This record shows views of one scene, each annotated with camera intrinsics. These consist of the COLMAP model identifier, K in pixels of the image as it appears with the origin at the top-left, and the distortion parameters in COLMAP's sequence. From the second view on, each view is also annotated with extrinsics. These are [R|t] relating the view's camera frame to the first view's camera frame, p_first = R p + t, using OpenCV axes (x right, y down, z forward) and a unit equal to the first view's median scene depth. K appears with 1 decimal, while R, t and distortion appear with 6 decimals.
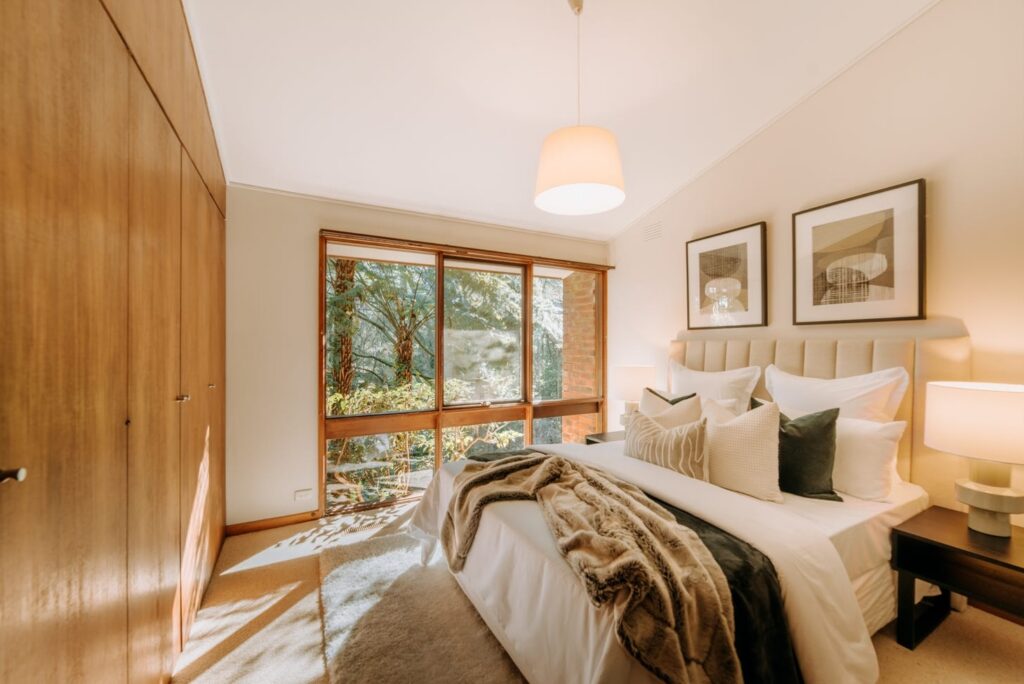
lens RADIAL K [[409.2, 0, 512.0], [0, 409.2, 342.0], [0, 0, 1]] dist [-0.014037, -0.000034]
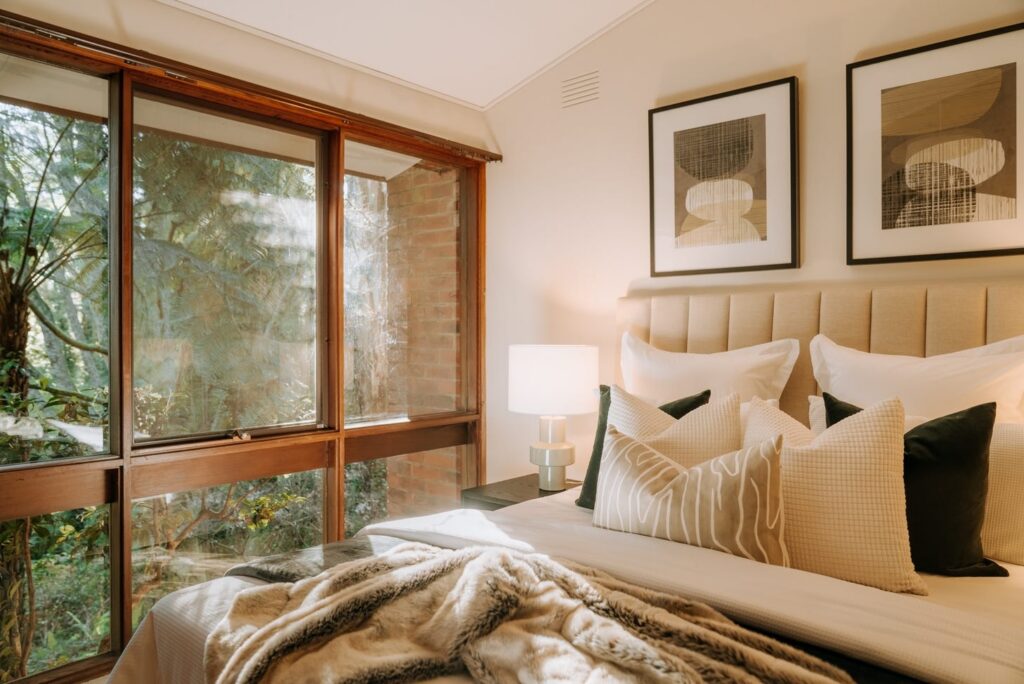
lens RADIAL K [[711.4, 0, 512.0], [0, 711.4, 342.0], [0, 0, 1]] dist [-0.006056, -0.001438]
pose [[0.930380, -0.007230, 0.366524, -0.099472], [-0.000530, 0.999778, 0.021066, 0.045882], [-0.366595, -0.019794, 0.930170, 0.267463]]
